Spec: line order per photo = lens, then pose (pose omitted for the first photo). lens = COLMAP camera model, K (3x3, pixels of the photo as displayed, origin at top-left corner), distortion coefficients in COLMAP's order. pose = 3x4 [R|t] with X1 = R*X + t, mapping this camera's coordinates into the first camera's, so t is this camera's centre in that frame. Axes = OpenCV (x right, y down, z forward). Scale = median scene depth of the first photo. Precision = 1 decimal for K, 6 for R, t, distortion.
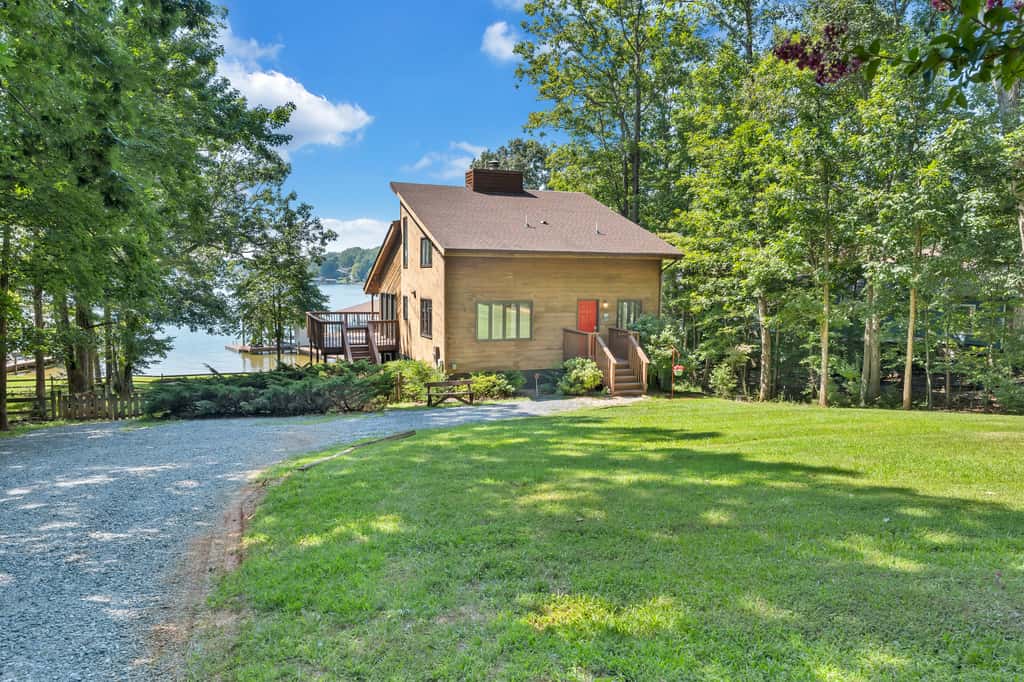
lens RADIAL K [[693.9, 0, 520.3], [0, 693.9, 326.5], [0, 0, 1]] dist [0.001307, 0.000355]
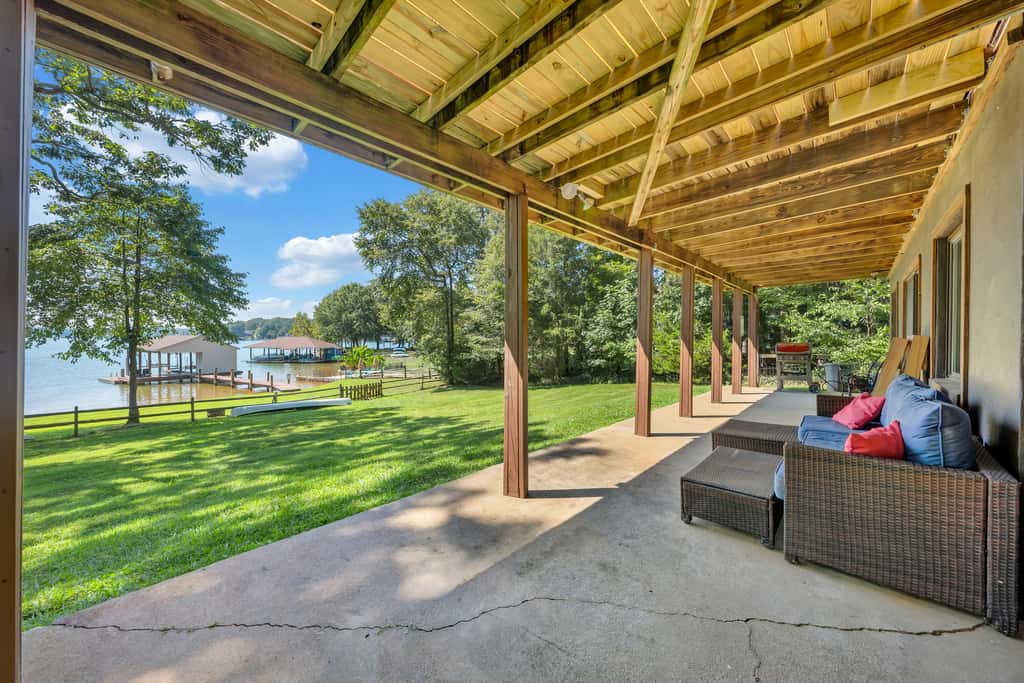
lens RADIAL K [[352.7, 0, 513.9], [0, 352.7, 338.1], [0, 0, 1]] dist [-0.002968, 0.000222]
pose [[0.922041, -0.000828, 0.387092, -0.108929], [0.028954, 0.997344, -0.066834, 0.022905], [-0.386009, 0.072831, 0.919616, 0.384713]]
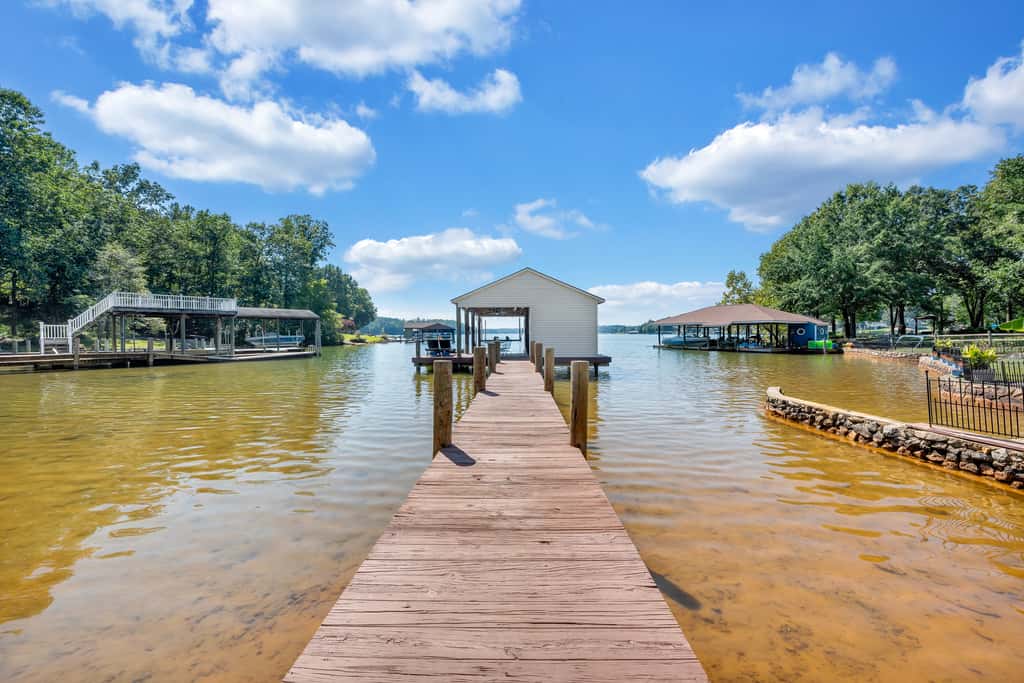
lens RADIAL K [[352.7, 0, 513.9], [0, 352.7, 338.1], [0, 0, 1]] dist [-0.002968, 0.000222]
pose [[0.774544, 0.002527, -0.632515, -0.192224], [-0.041797, 0.998011, -0.047195, 0.026238], [0.631138, 0.062992, 0.773109, 0.838211]]
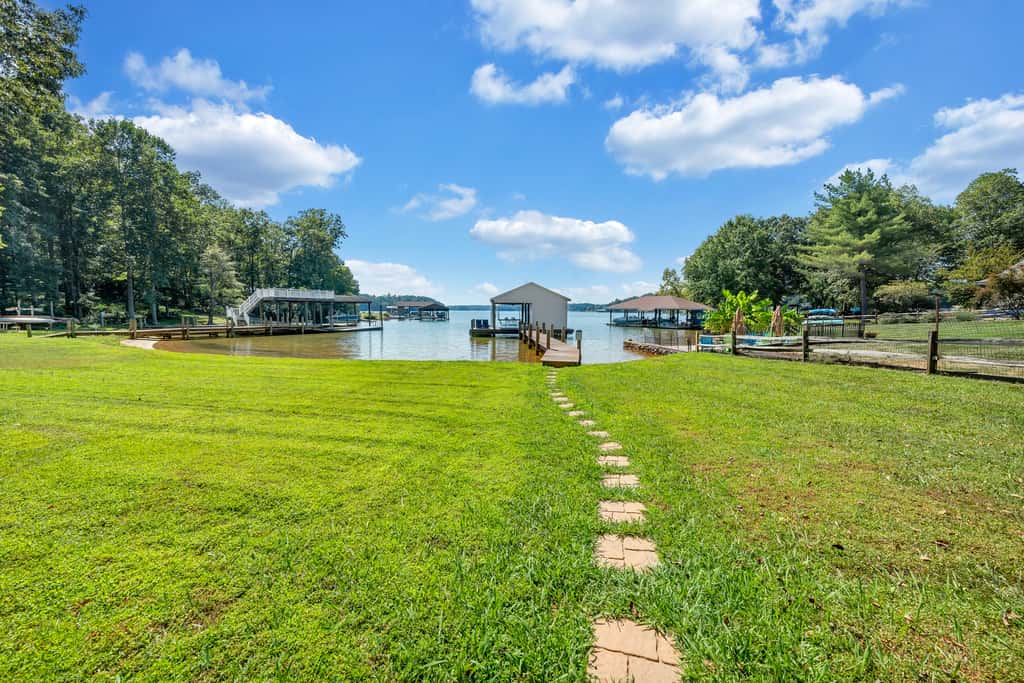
lens RADIAL K [[352.7, 0, 513.9], [0, 352.7, 338.1], [0, 0, 1]] dist [-0.002968, 0.000222]
pose [[0.824352, 0.046647, -0.564152, -0.107202], [-0.047065, 0.998796, 0.013813, 0.032831], [0.564118, 0.015165, 0.825555, 0.663044]]
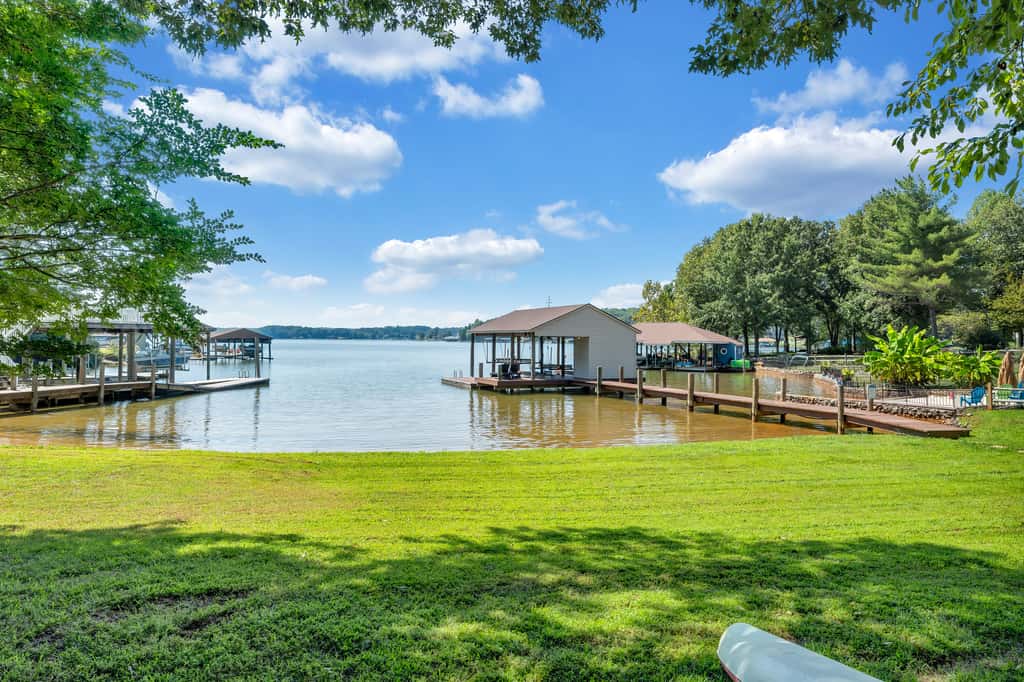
lens RADIAL K [[605.8, 0, 512.0], [0, 605.8, 341.0], [0, 0, 1]] dist [0.003360, 0.001537]
pose [[0.971499, 0.005602, -0.236977, -0.270637], [-0.023180, 0.997174, -0.071456, 0.032618], [0.235907, 0.074913, 0.968884, 0.572525]]
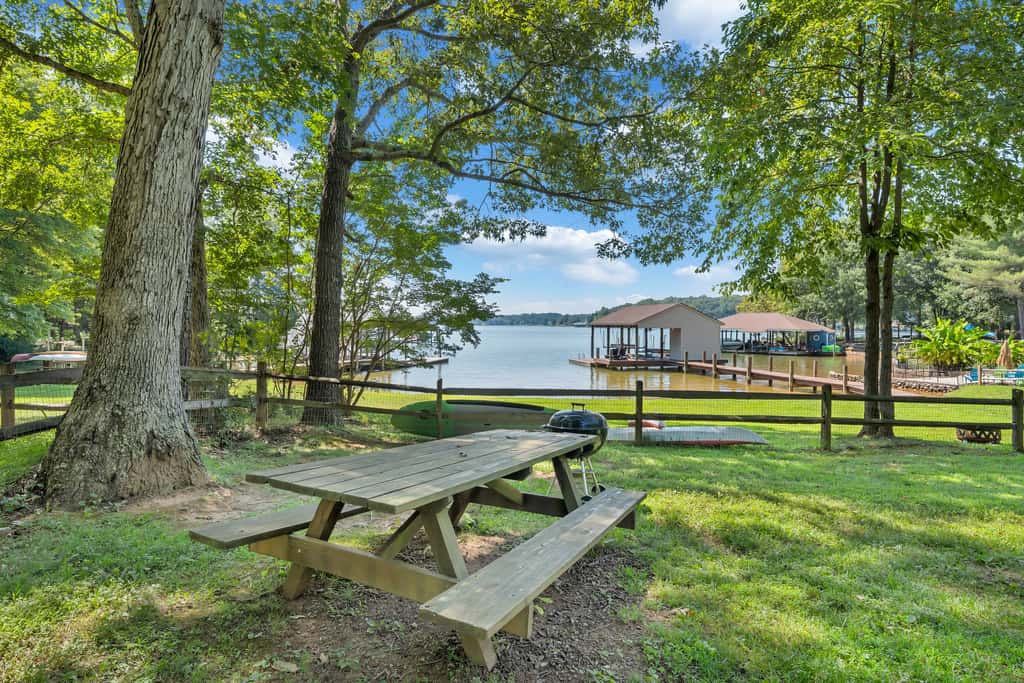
lens RADIAL K [[546.3, 0, 510.8], [0, 546.3, 331.2], [0, 0, 1]] dist [0.003136, 0.000066]
pose [[0.893611, 0.005902, -0.448803, -0.232375], [-0.034616, 0.997842, -0.055802, 0.034367], [0.447505, 0.065401, 0.891887, 0.476598]]
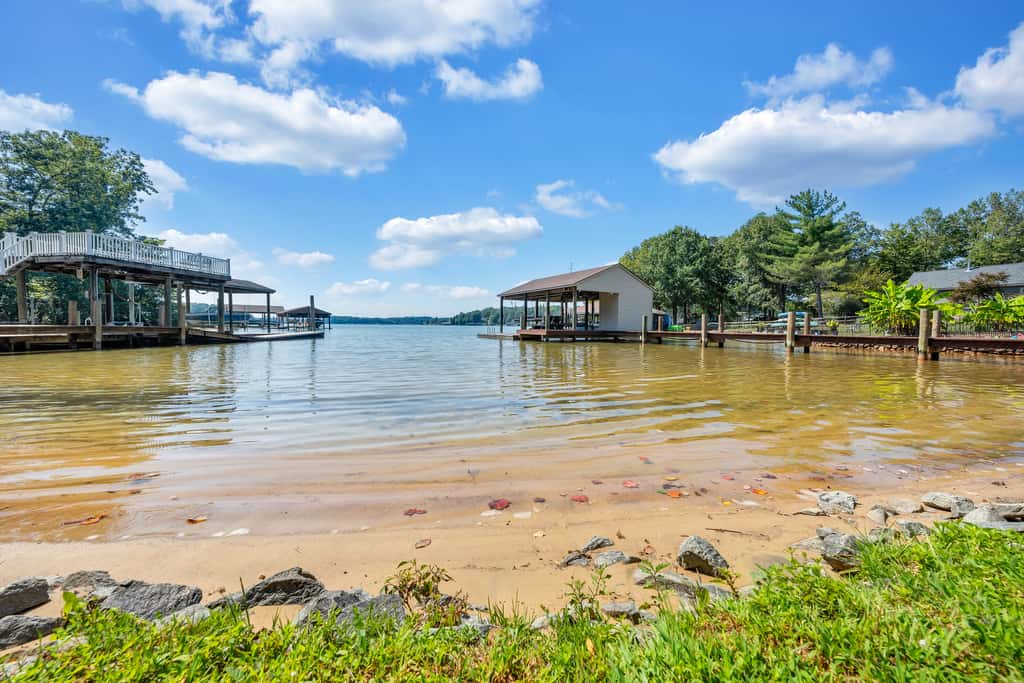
lens RADIAL K [[352.7, 0, 513.9], [0, 352.7, 338.1], [0, 0, 1]] dist [-0.002968, 0.000222]
pose [[0.989644, 0.010705, -0.143142, -0.362806], [-0.016461, 0.999100, -0.039084, 0.046207], [0.142595, 0.041036, 0.988930, 0.713855]]
